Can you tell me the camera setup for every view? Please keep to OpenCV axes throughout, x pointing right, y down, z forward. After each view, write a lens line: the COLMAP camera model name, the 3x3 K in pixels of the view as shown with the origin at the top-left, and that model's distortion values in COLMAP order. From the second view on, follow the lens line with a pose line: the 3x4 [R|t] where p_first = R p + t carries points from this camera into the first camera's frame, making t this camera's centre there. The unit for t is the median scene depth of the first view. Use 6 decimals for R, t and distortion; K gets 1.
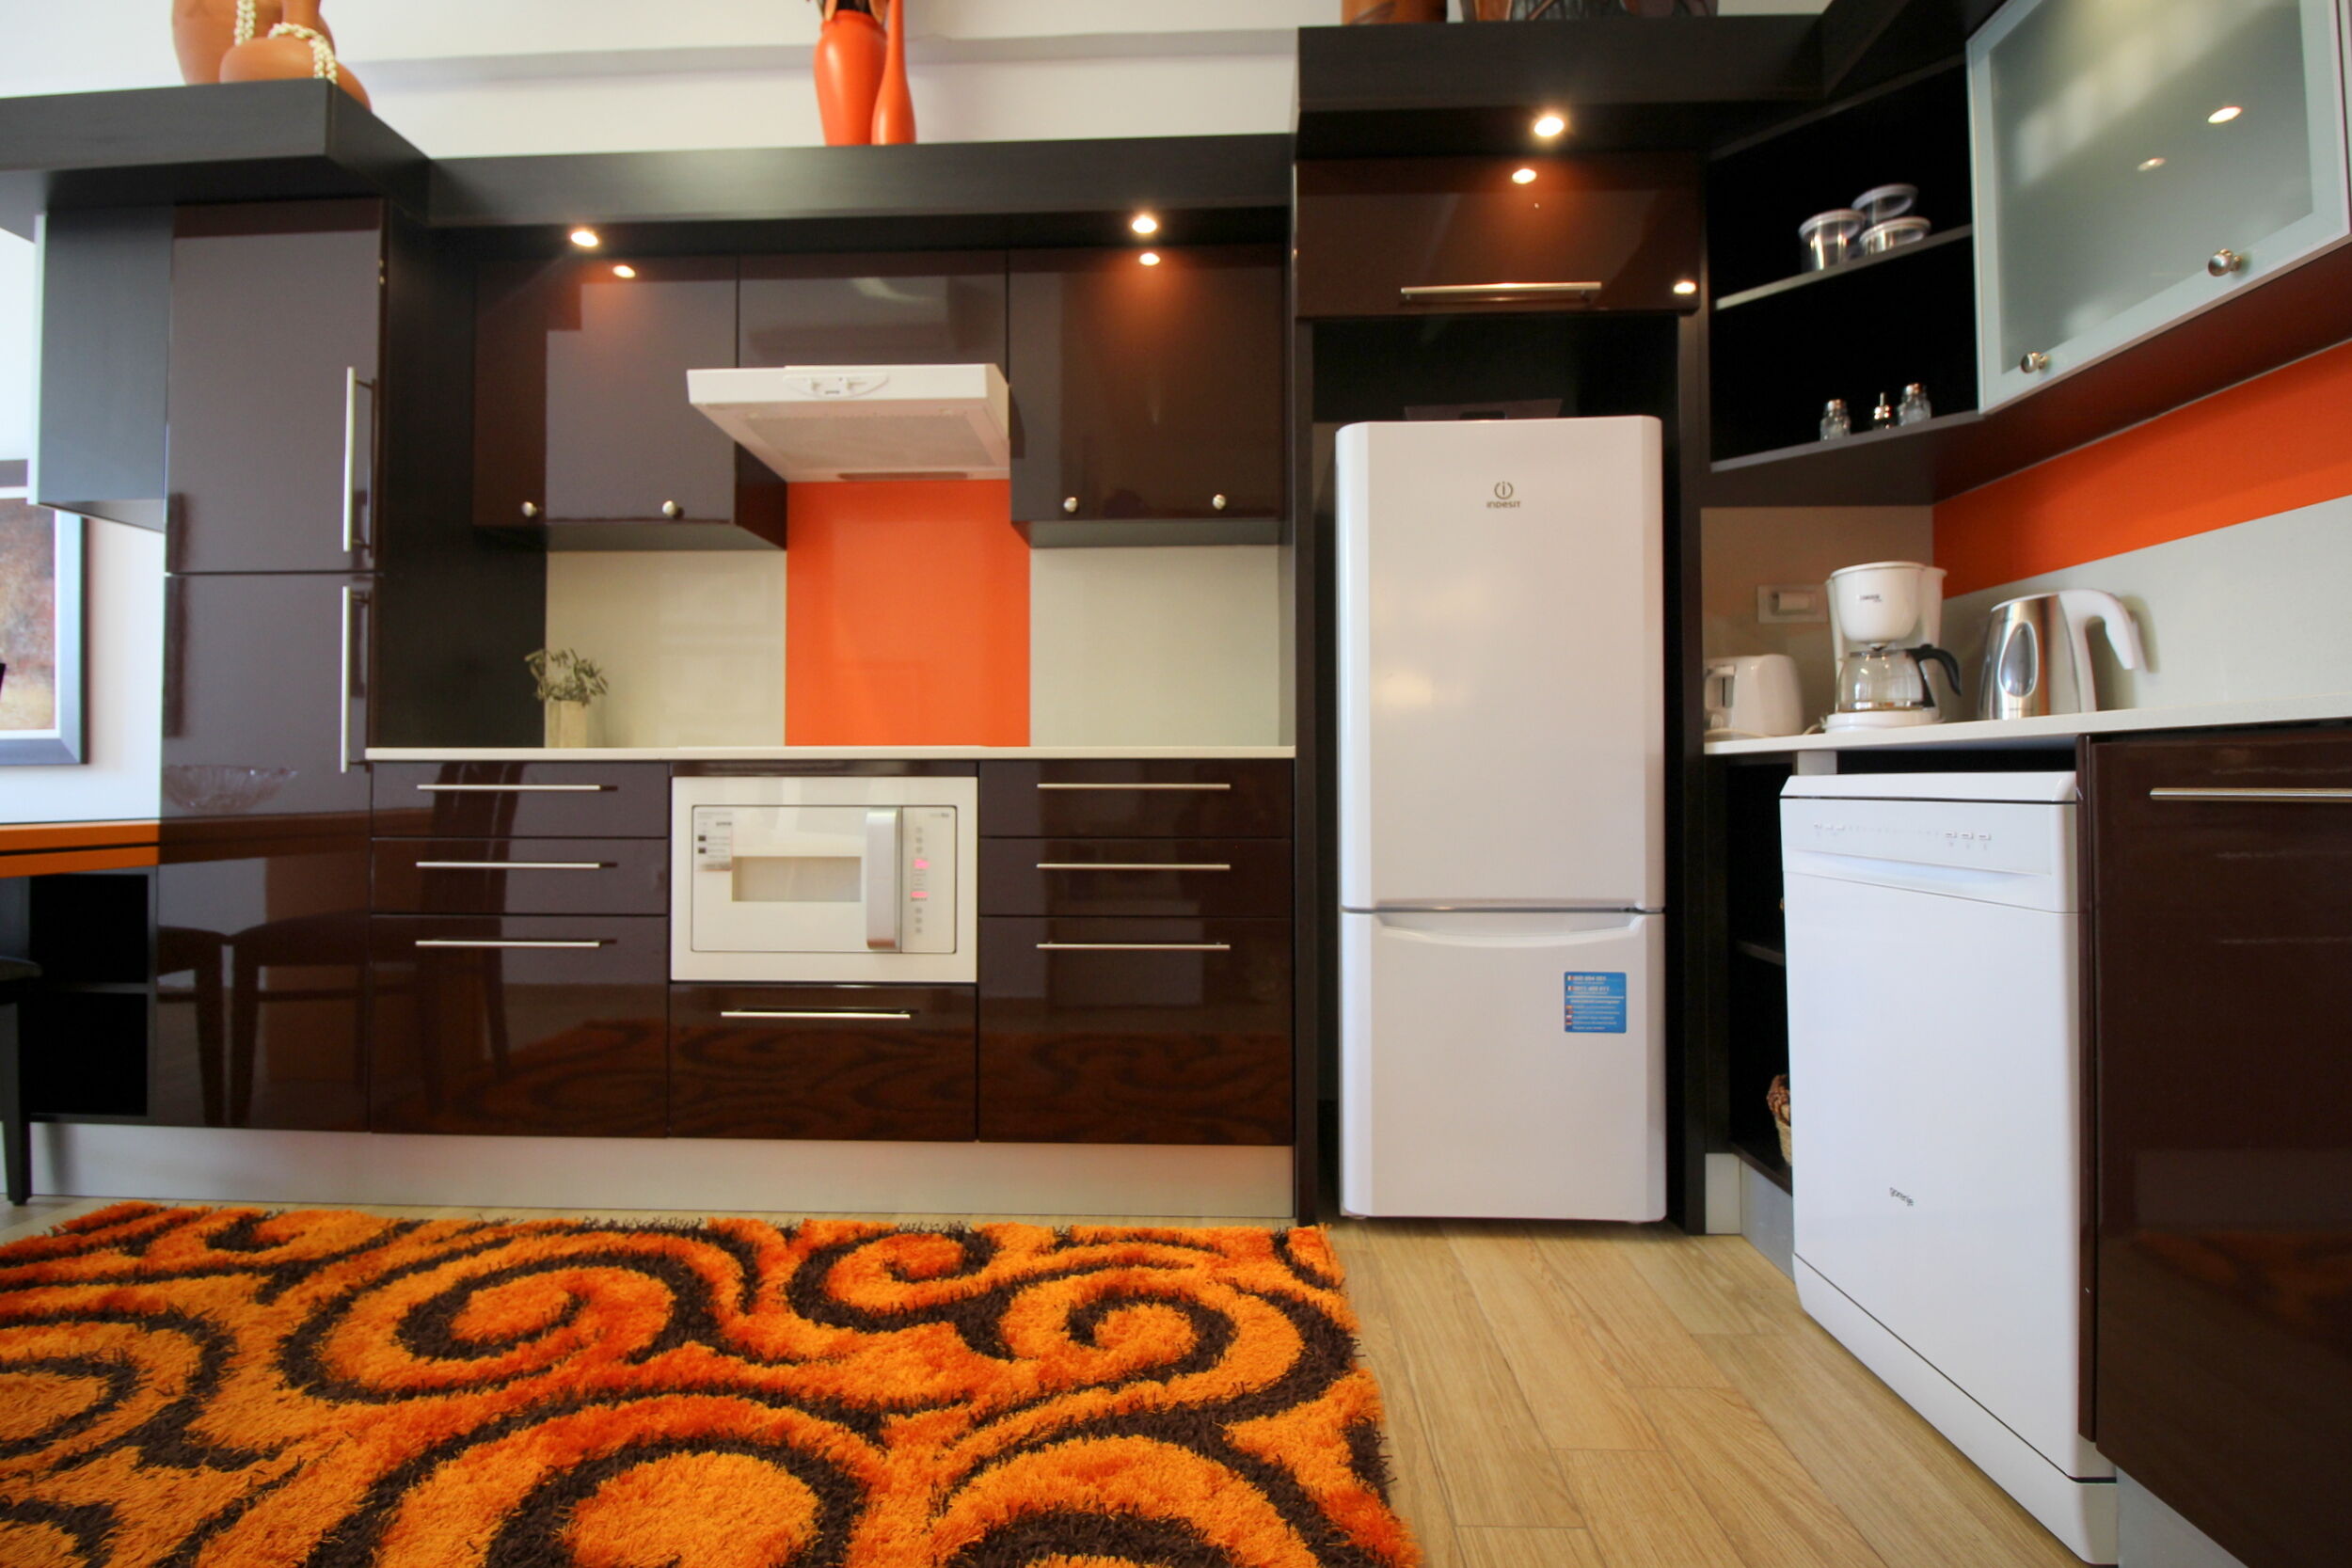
lens RADIAL K [[1089.3, 0, 1175.9], [0, 1089.3, 772.4], [0, 0, 1]] dist [-0.012729, -0.006577]
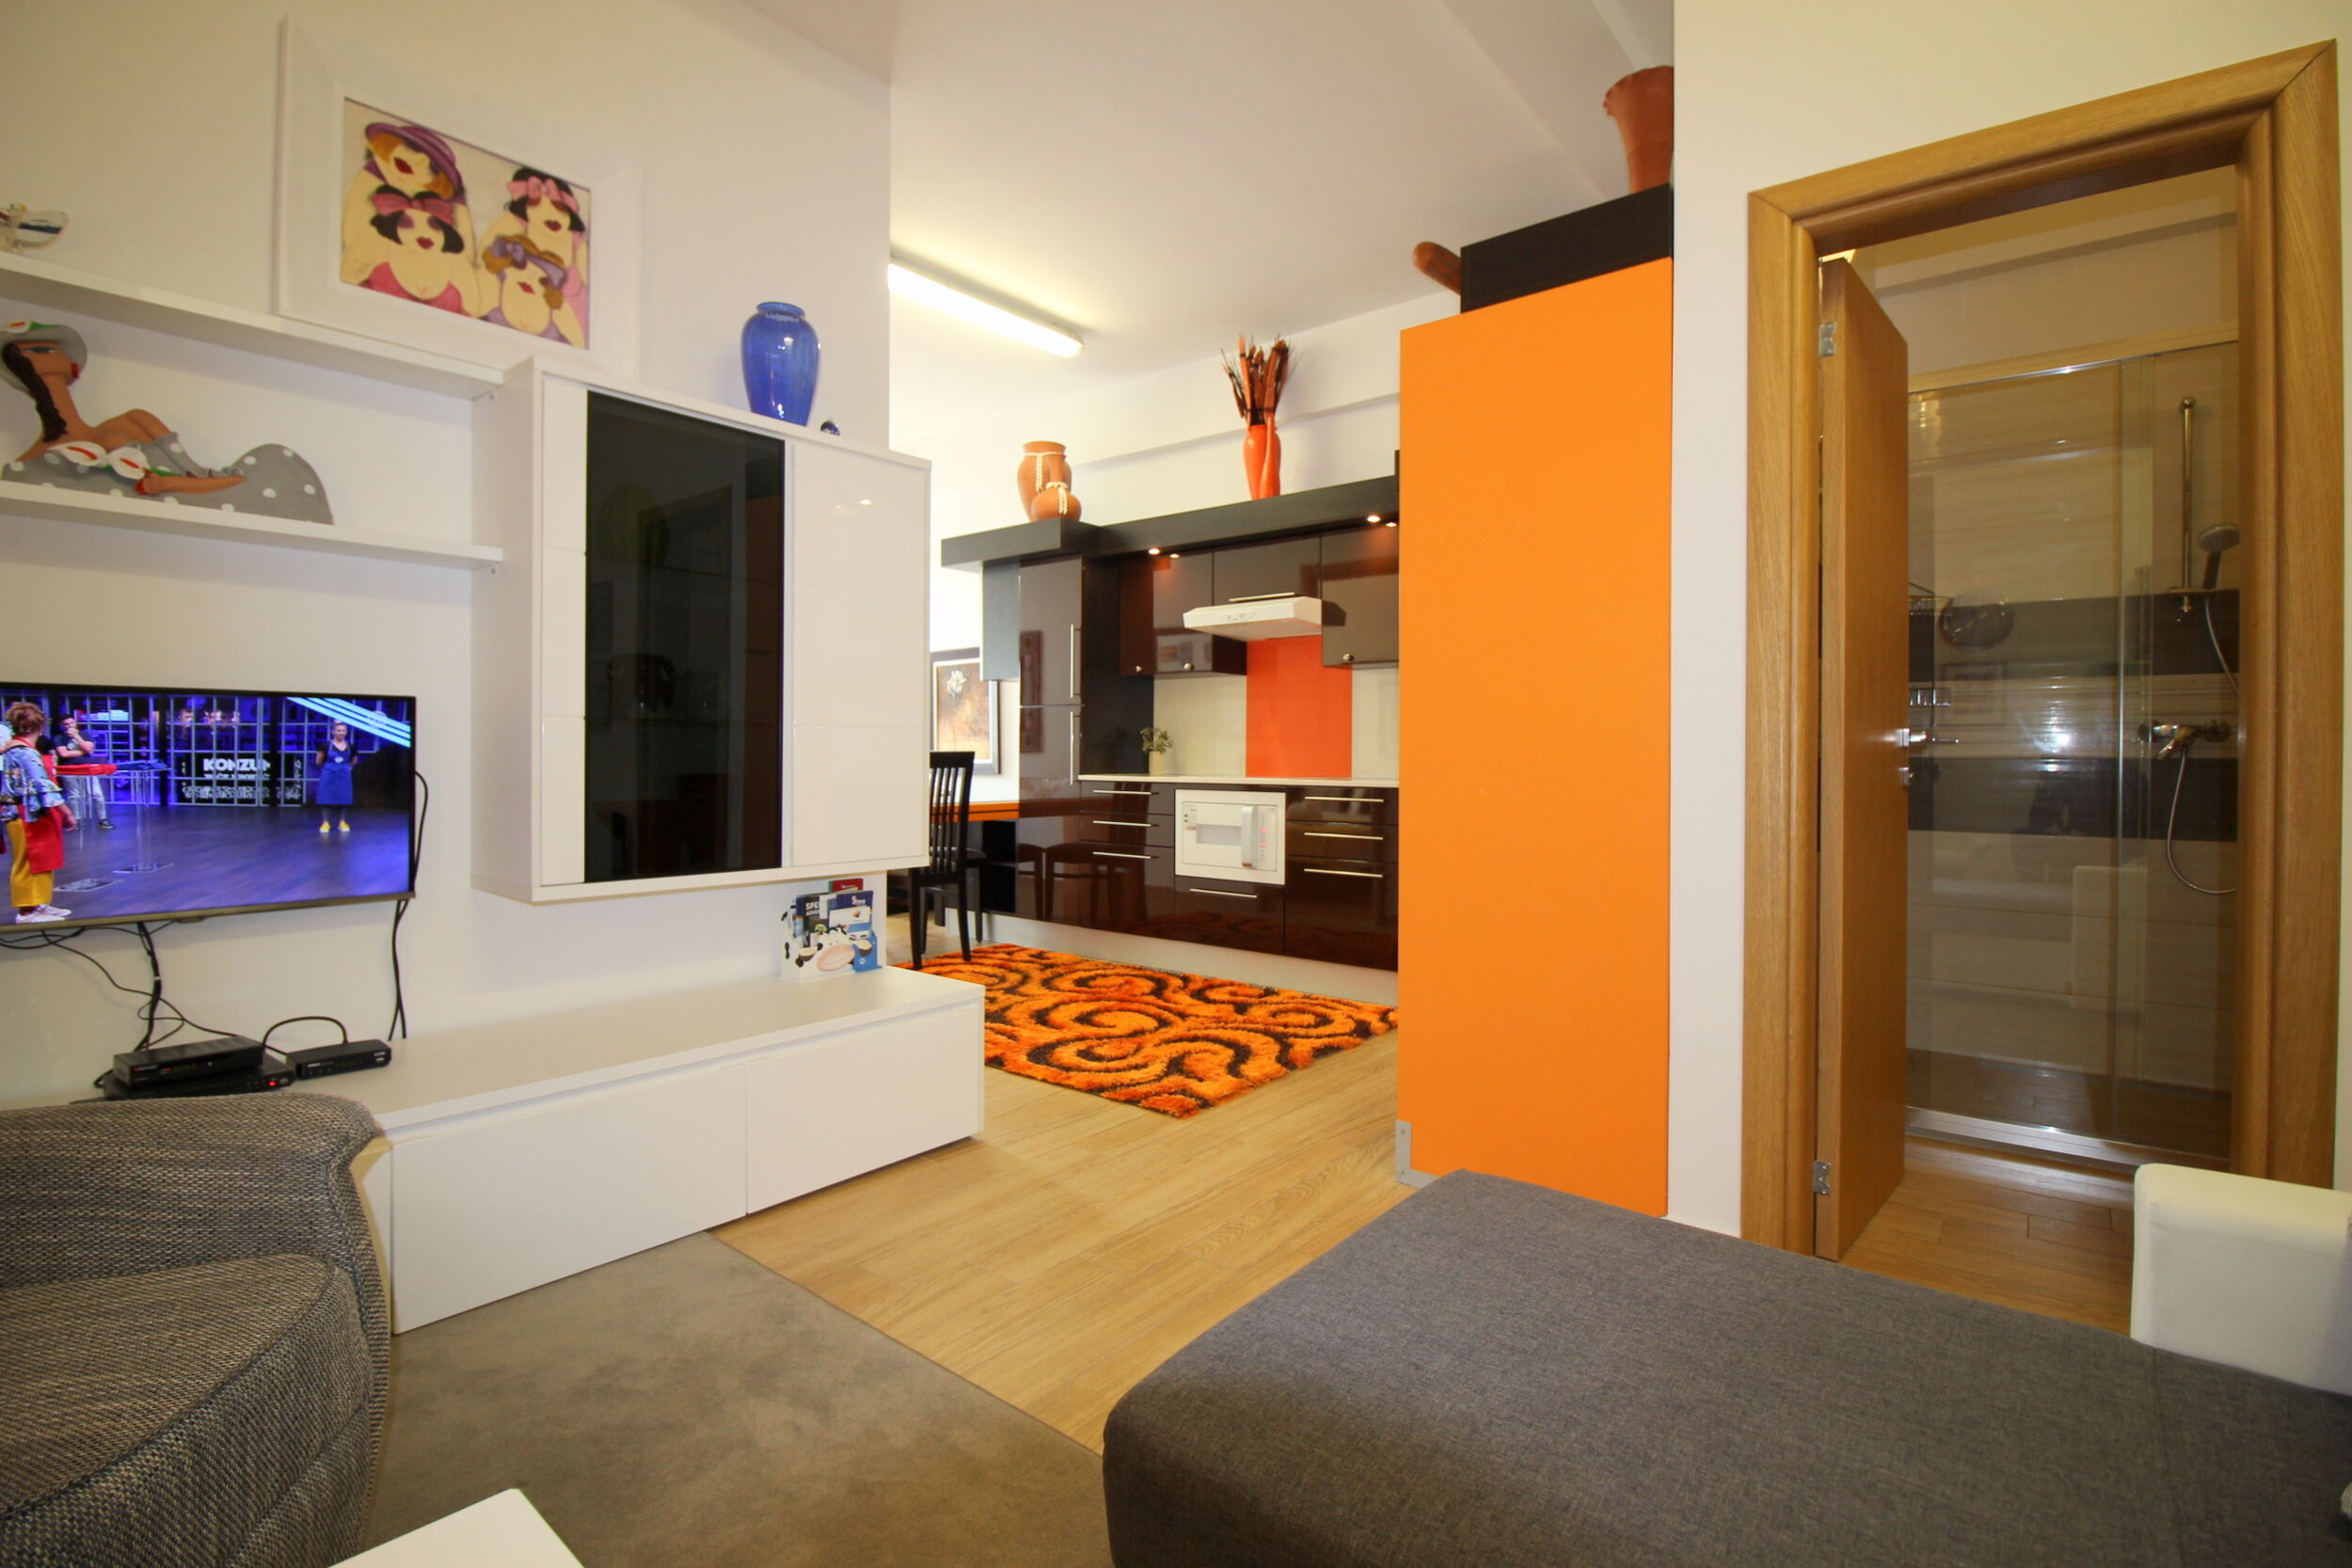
lens RADIAL K [[1089.3, 0, 1181.4], [0, 1089.3, 767.9], [0, 0, 1]] dist [-0.012729, -0.006577]
pose [[0.801623, 0.012061, -0.597708, 0.998093], [0.002730, 0.999712, 0.023834, -0.103477], [0.597823, -0.020738, 0.801360, -0.929851]]
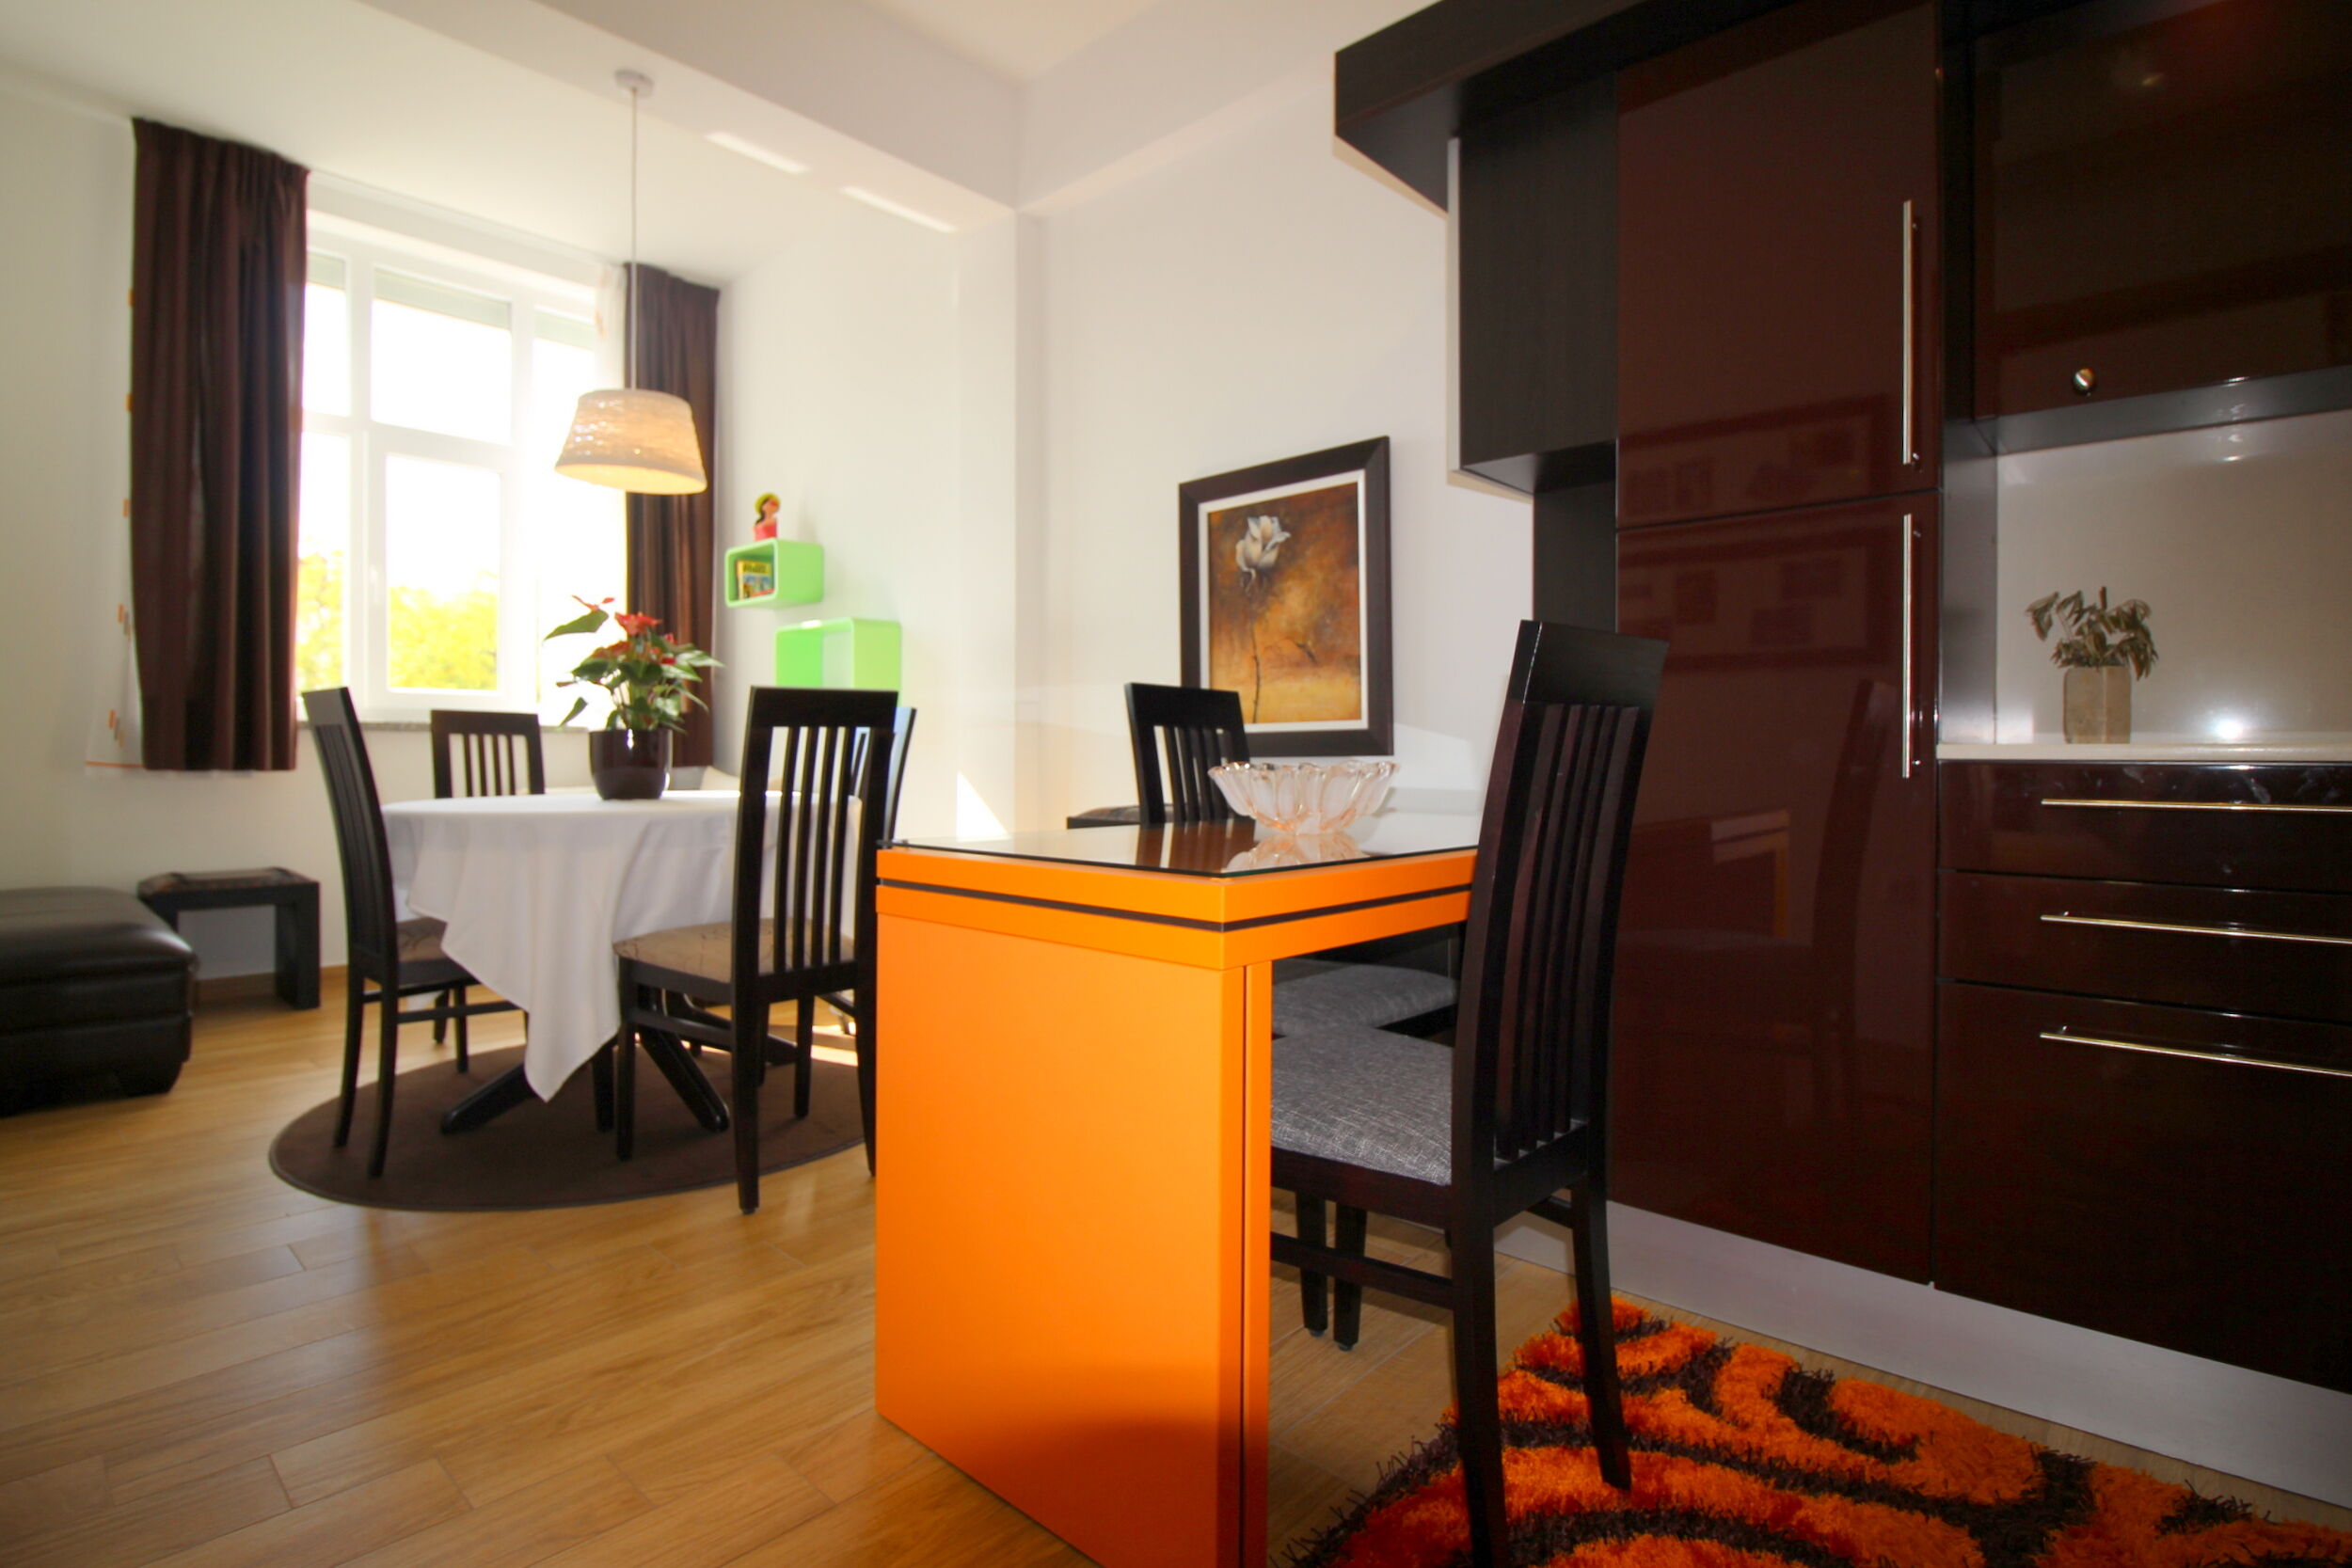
lens RADIAL K [[1152.0, 0, 1159.3], [0, 1152.0, 766.0], [0, 0, 1]] dist [-0.015268, -0.000348]
pose [[0.749664, 0.005822, -0.661793, -0.653686], [0.005828, 0.999864, 0.015399, -0.021717], [0.661793, -0.015401, 0.749528, 0.115909]]
